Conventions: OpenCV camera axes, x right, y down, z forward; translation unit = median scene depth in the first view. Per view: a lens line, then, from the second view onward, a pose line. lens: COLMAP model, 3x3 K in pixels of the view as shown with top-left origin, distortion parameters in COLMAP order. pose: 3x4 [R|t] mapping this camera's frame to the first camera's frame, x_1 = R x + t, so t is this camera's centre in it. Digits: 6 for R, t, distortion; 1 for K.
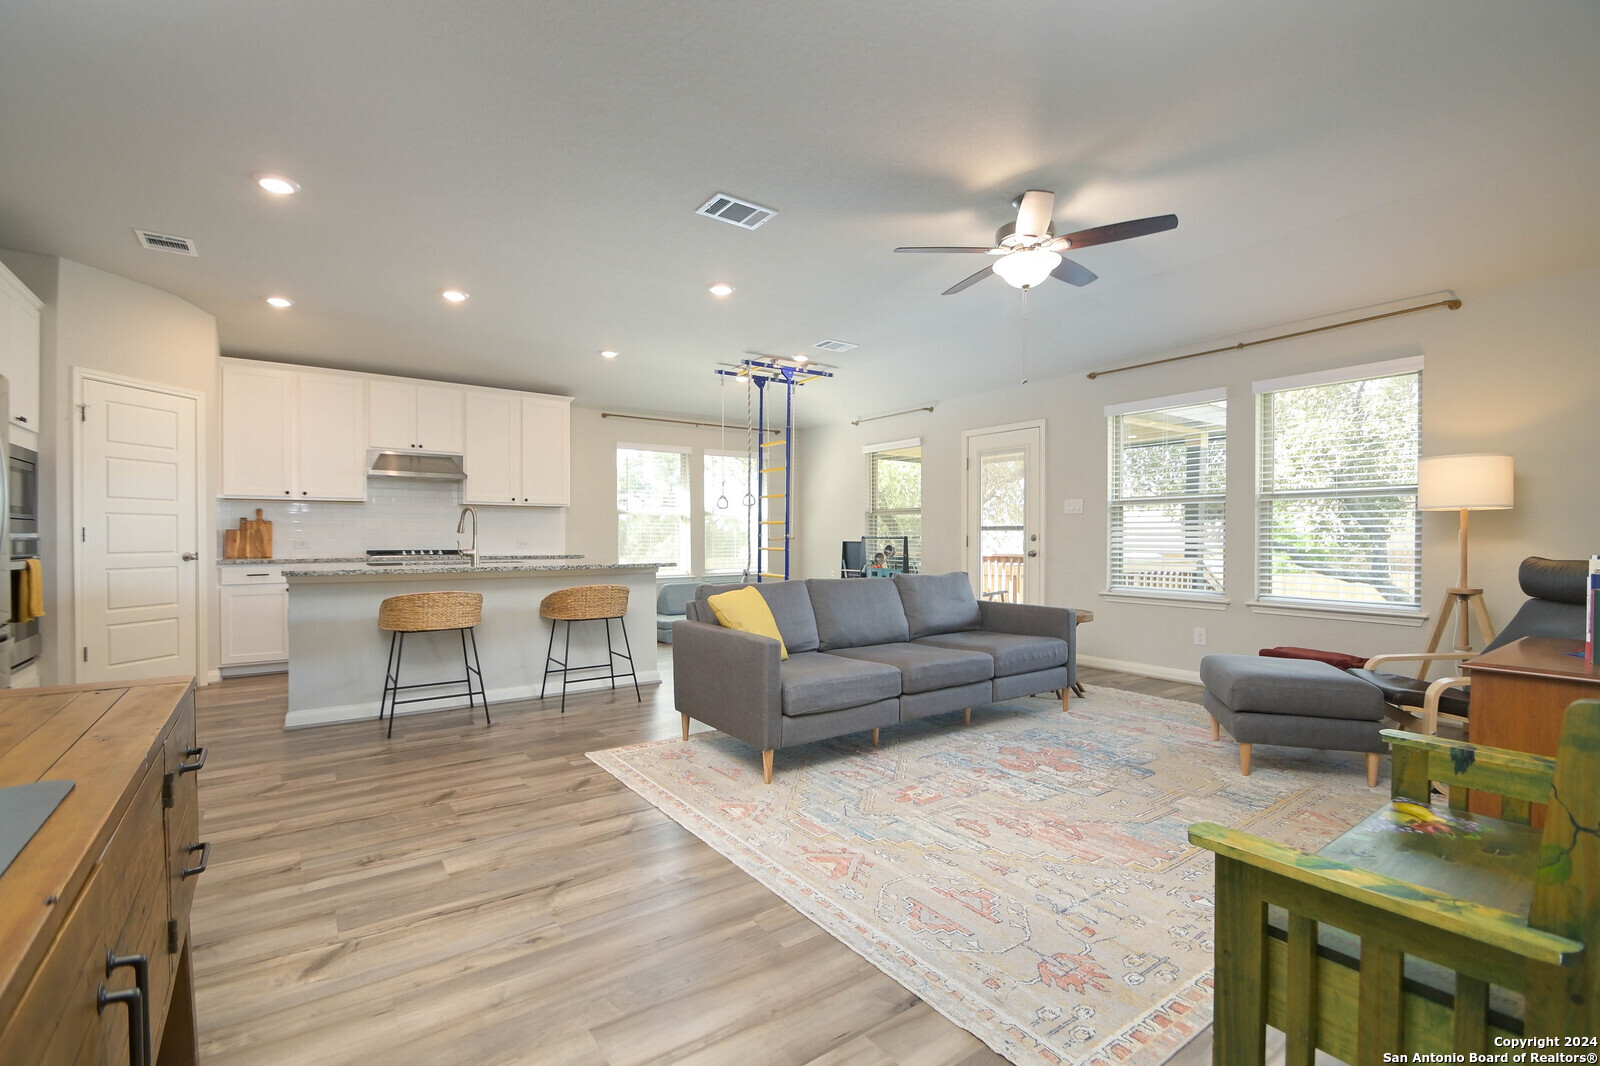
lens RADIAL K [[703.5, 0, 798.8], [0, 703.5, 536.2], [0, 0, 1]] dist [0.004105, -0.009665]
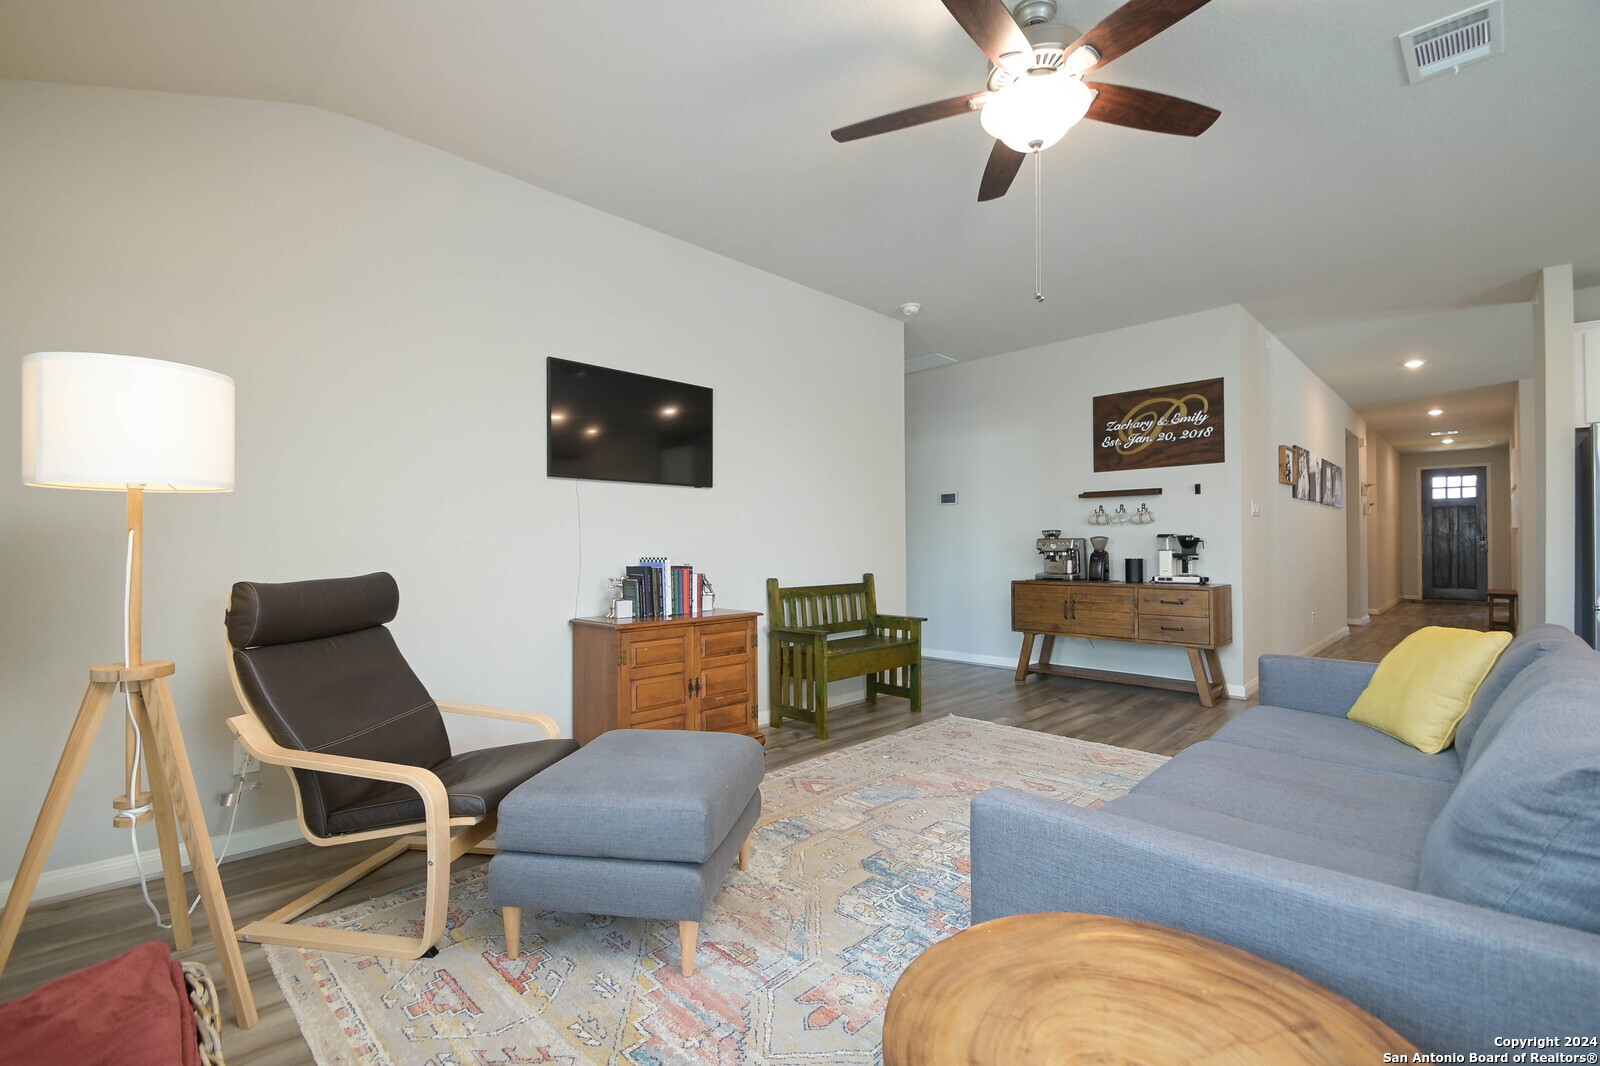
lens RADIAL K [[703.5, 0, 797.2], [0, 703.5, 539.0], [0, 0, 1]] dist [0.004105, -0.009665]
pose [[-0.986435, 0.000822, -0.164150, 0.480807], [0.001725, 0.999984, -0.005358, -0.003448], [0.164143, -0.005568, -0.986421, 1.196428]]
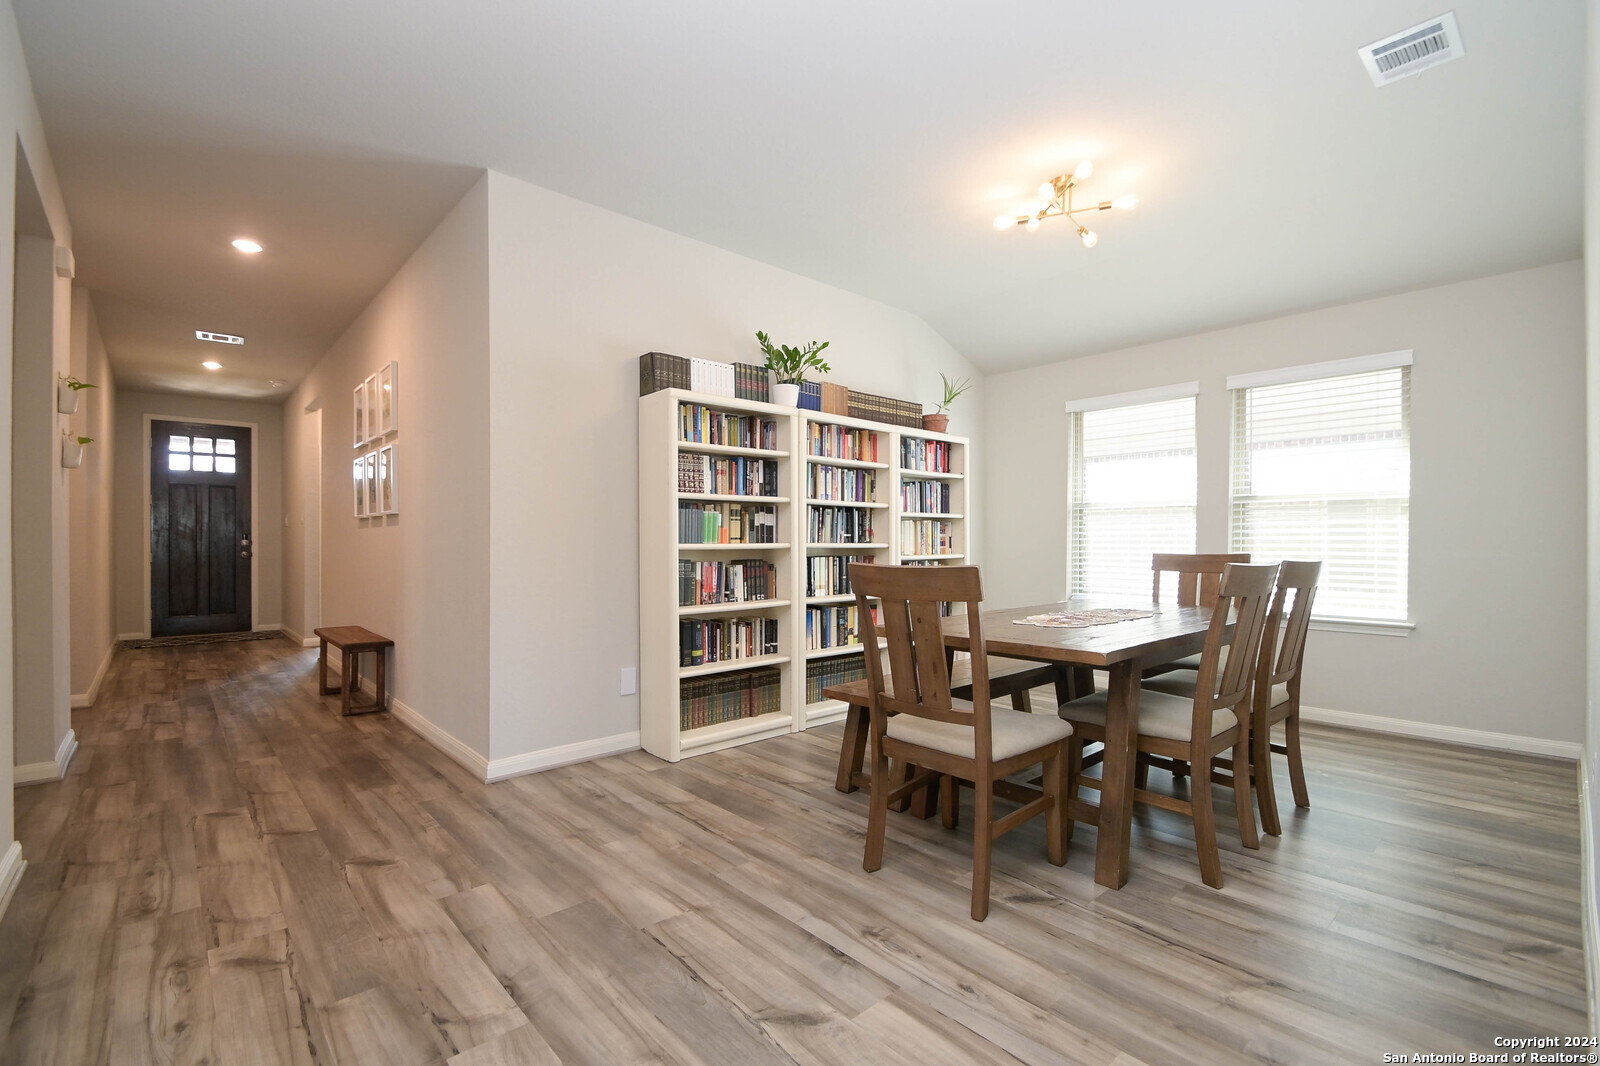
lens RADIAL K [[703.5, 0, 798.8], [0, 703.5, 542.3], [0, 0, 1]] dist [0.004105, -0.009665]
pose [[0.109967, 0.001304, -0.993934, -0.670288], [-0.000467, 0.999999, 0.001260, -0.002627], [0.993935, 0.000326, 0.109968, 0.138771]]
